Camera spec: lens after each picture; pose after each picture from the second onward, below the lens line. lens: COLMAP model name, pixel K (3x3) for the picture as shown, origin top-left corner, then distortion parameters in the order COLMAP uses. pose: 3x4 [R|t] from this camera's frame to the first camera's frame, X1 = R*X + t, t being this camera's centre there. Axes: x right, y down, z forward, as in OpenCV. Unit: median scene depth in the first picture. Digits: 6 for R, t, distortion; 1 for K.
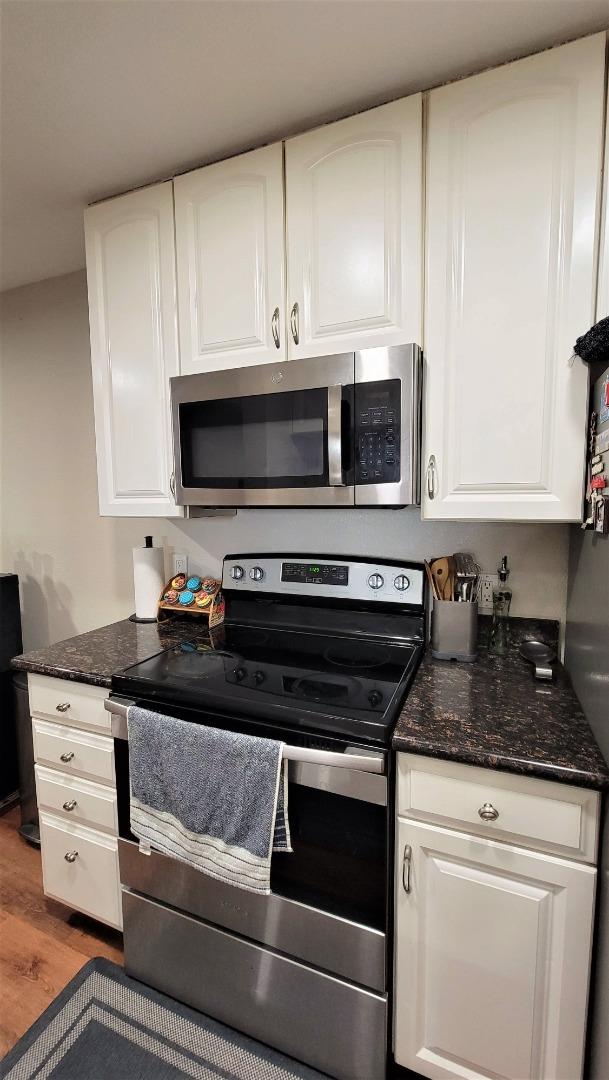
lens RADIAL K [[440.5, 0, 304.7], [0, 440.5, 540.3], [0, 0, 1]] dist [0.001662, -0.000077]
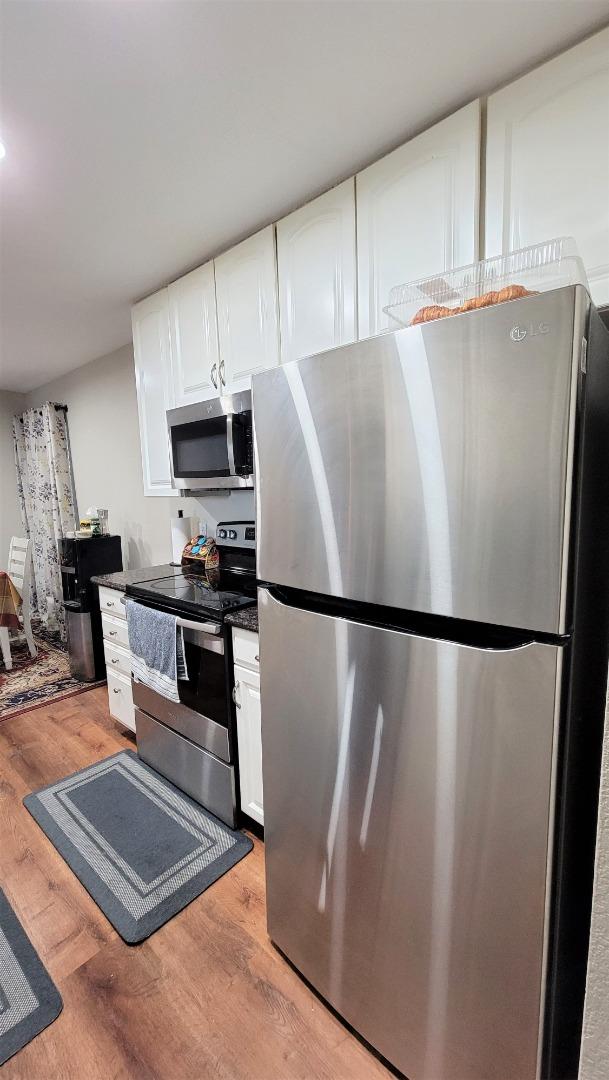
lens RADIAL K [[440.5, 0, 307.7], [0, 440.5, 541.5], [0, 0, 1]] dist [0.001662, -0.000077]
pose [[0.944393, 0.025136, -0.327856, 0.721999], [-0.013991, 0.999243, 0.036307, 0.048181], [0.328520, -0.029701, 0.944030, -0.375083]]
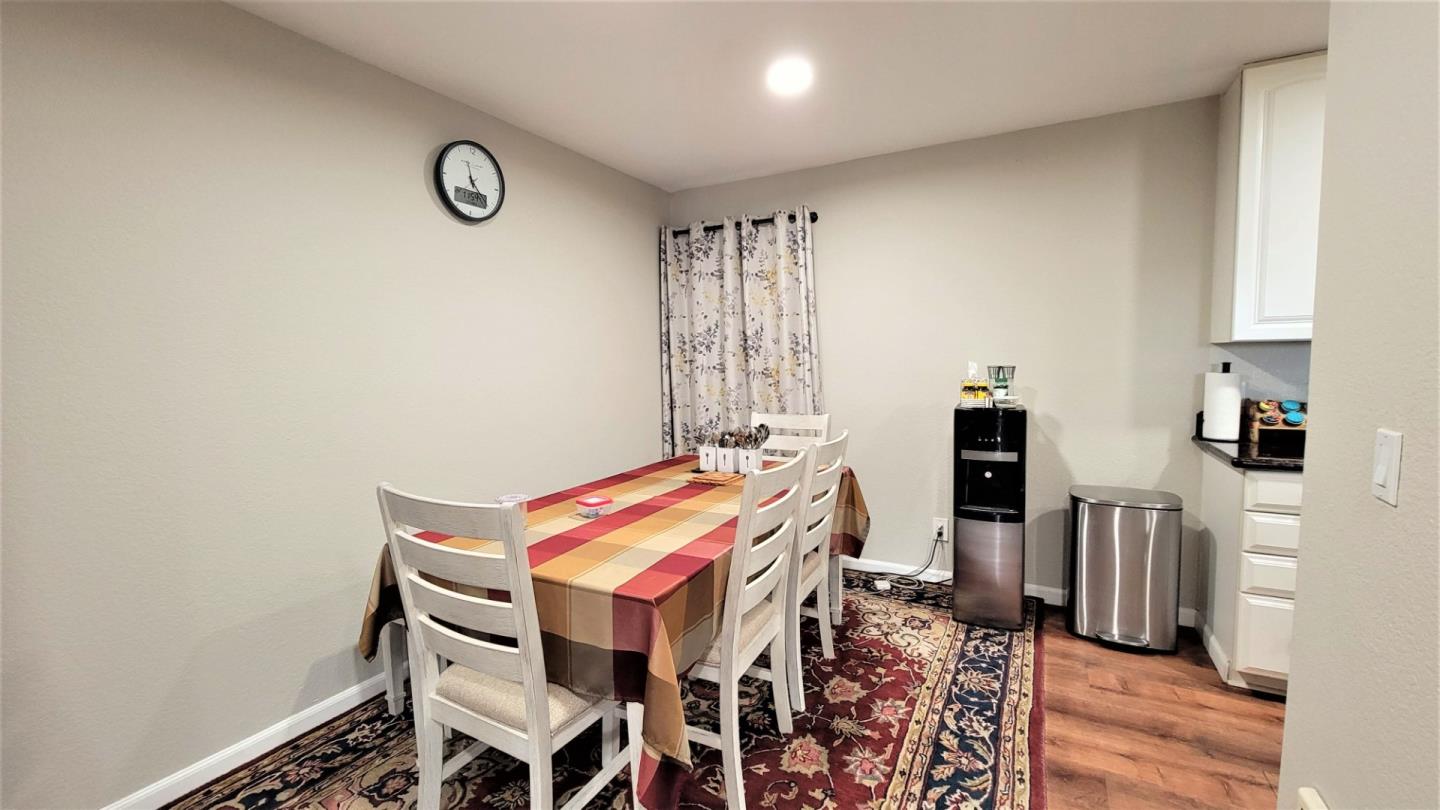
lens RADIAL K [[587.3, 0, 719.9], [0, 587.3, 403.5], [0, 0, 1]] dist [0.001662, -0.000077]
pose [[0.993424, -0.004281, -0.114418, -1.817494], [0.002579, 0.999884, -0.015022, 0.142367], [0.114469, 0.014628, 0.993319, -0.688636]]
